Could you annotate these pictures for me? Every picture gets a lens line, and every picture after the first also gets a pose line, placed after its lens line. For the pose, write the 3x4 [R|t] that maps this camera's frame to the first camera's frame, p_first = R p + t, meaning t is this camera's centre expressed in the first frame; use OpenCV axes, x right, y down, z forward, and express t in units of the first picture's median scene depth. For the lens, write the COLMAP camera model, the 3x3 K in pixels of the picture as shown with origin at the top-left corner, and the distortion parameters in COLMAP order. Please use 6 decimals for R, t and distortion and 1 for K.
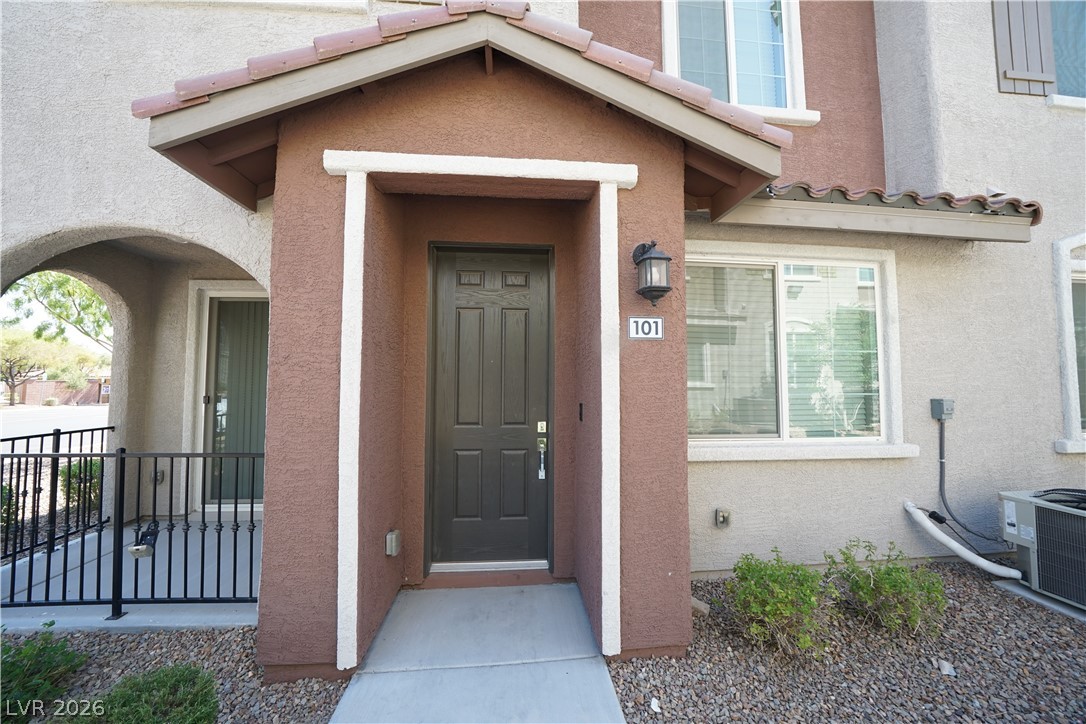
lens RADIAL K [[374.8, 0, 545.8], [0, 374.8, 363.5], [0, 0, 1]] dist [-0.027092, 0.003191]
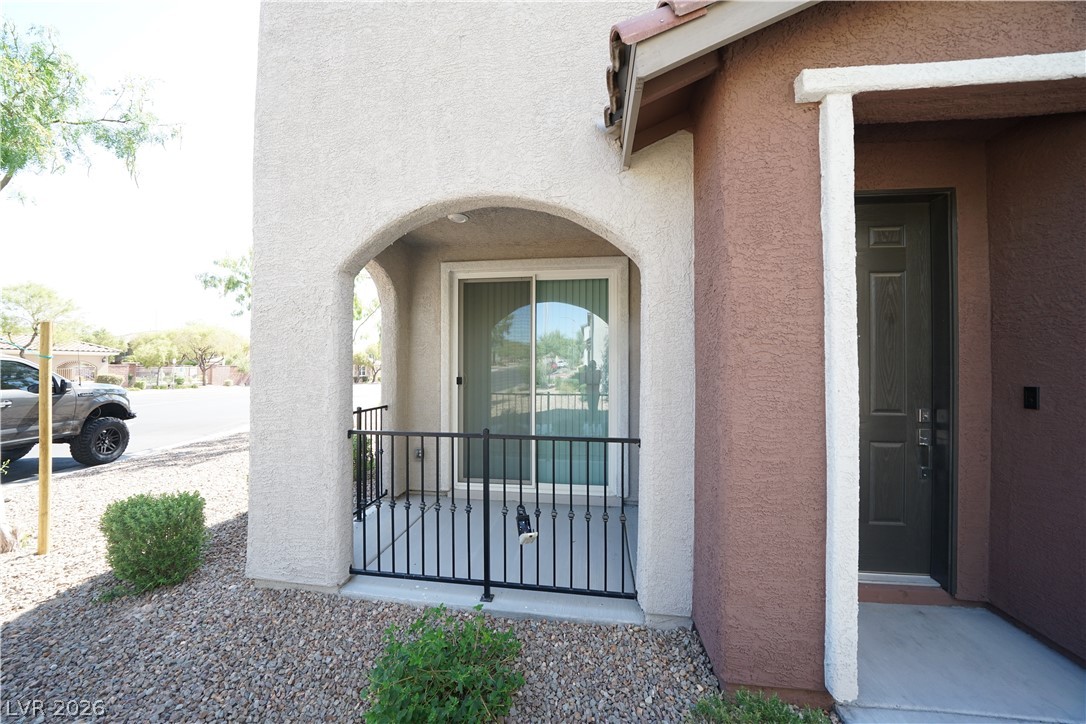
lens RADIAL K [[374.8, 0, 544.6], [0, 374.8, 363.7], [0, 0, 1]] dist [-0.027092, 0.003191]
pose [[0.978087, -0.000378, -0.208197, -0.818233], [0.008817, 0.999176, 0.039607, 0.021267], [0.208011, -0.040575, 0.977285, 0.064804]]
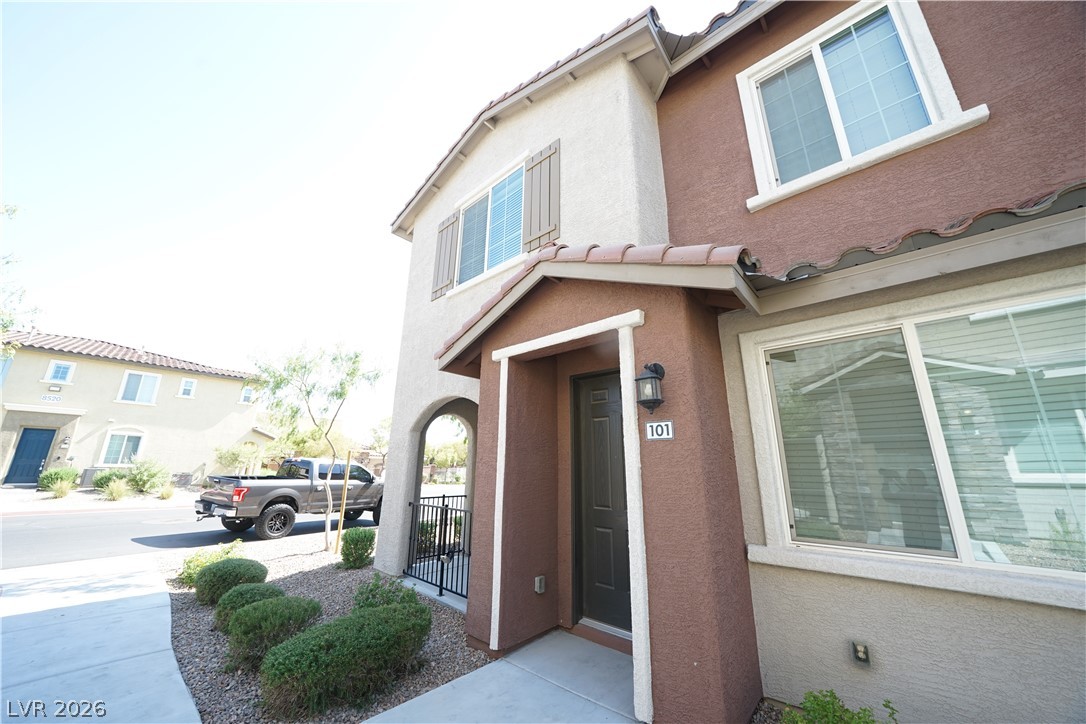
lens RADIAL K [[374.8, 0, 544.9], [0, 374.8, 362.1], [0, 0, 1]] dist [-0.027092, 0.003191]
pose [[0.689816, -0.190972, -0.698344, 0.827878], [0.026182, 0.970533, -0.239543, -0.025569], [0.723512, 0.146956, 0.674489, -0.126682]]
